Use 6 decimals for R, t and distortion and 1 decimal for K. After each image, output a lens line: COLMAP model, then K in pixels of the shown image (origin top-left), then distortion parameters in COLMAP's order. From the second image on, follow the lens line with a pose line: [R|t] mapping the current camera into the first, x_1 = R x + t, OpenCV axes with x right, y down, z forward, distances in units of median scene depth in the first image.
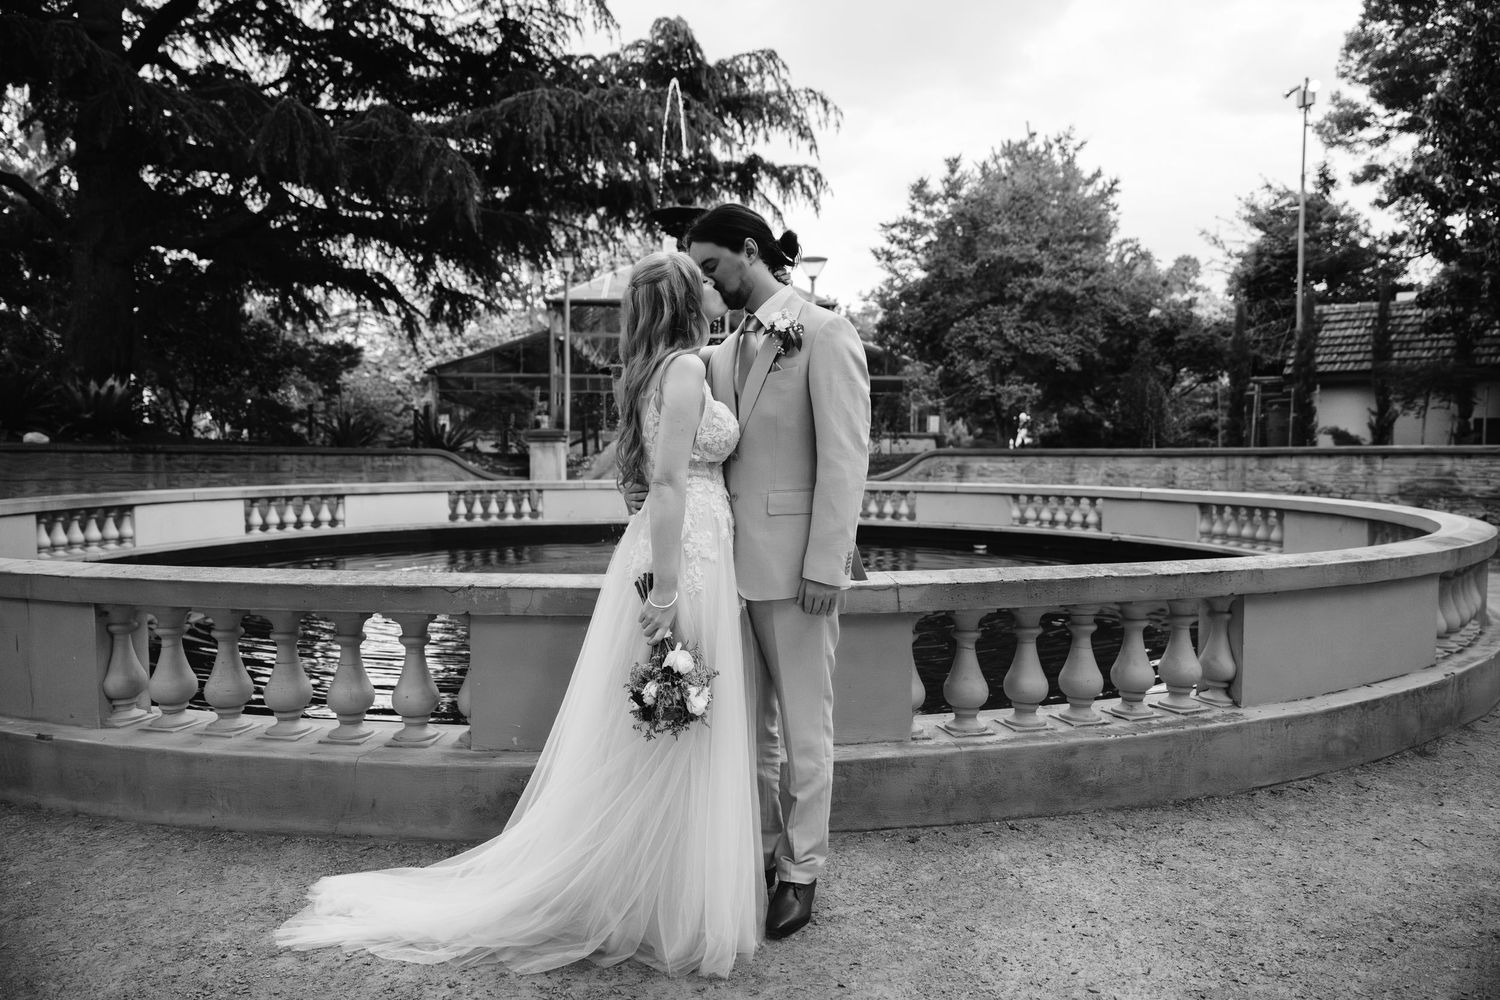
lens RADIAL K [[1014.8, 0, 752.1], [0, 1014.8, 500.2], [0, 0, 1]] dist [-0.003084, -0.009642]
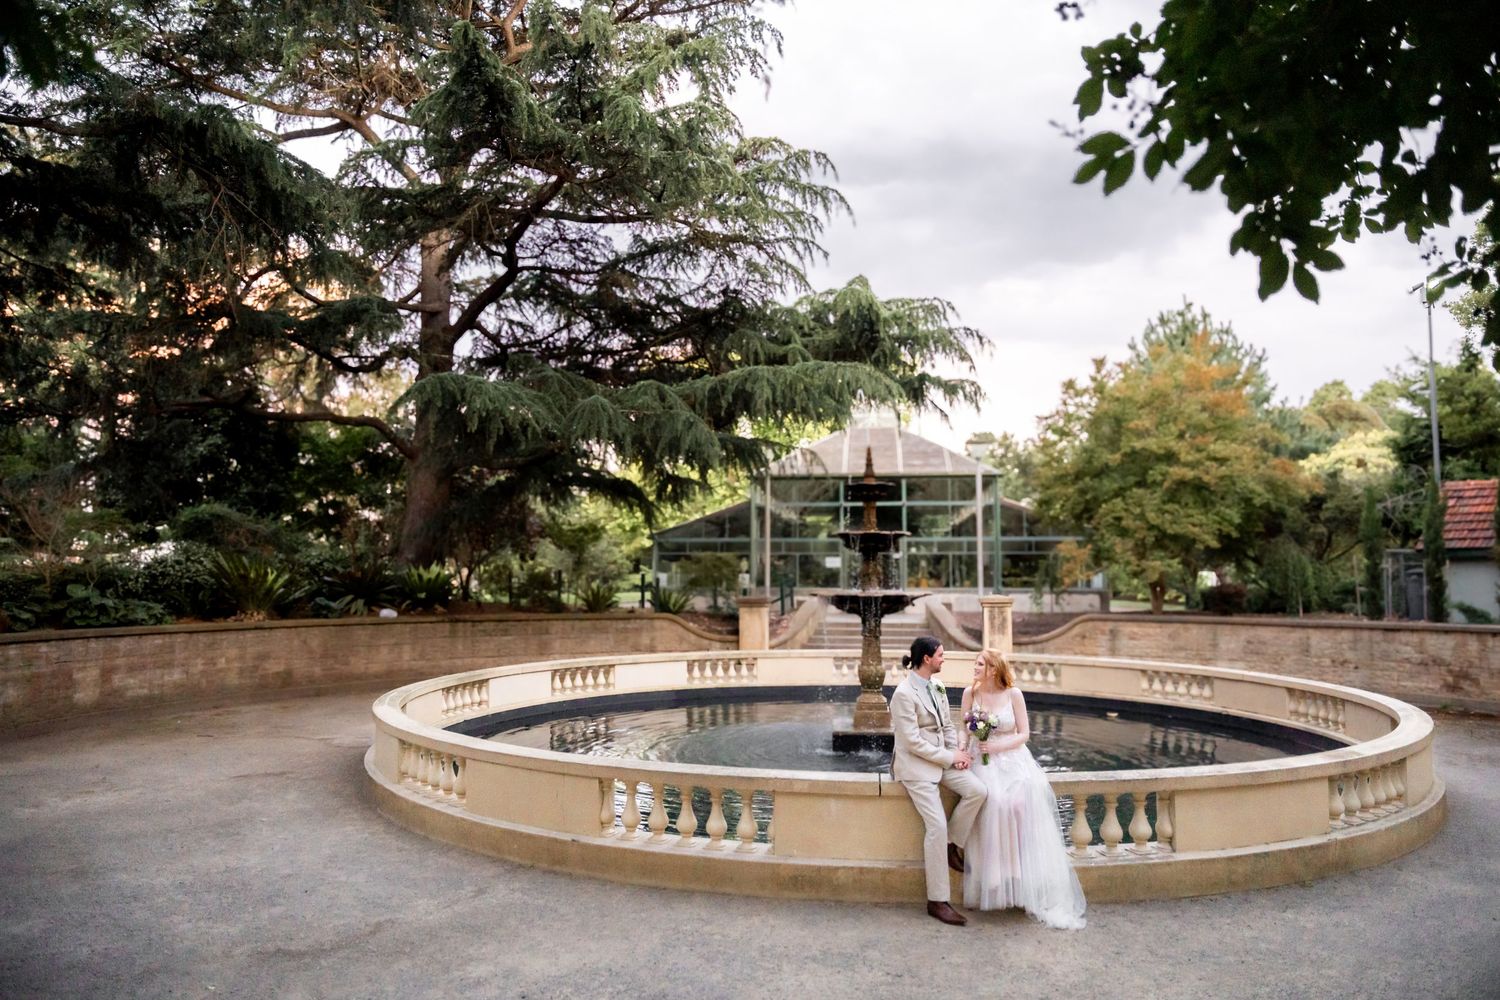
lens RADIAL K [[1014.8, 0, 746.6], [0, 1014.8, 496.1], [0, 0, 1]] dist [-0.003084, -0.009642]
pose [[0.983201, -0.016734, -0.181759, 0.012002], [-0.005840, 0.992395, -0.122956, -0.042323], [0.182434, 0.121952, 0.975626, -0.207291]]
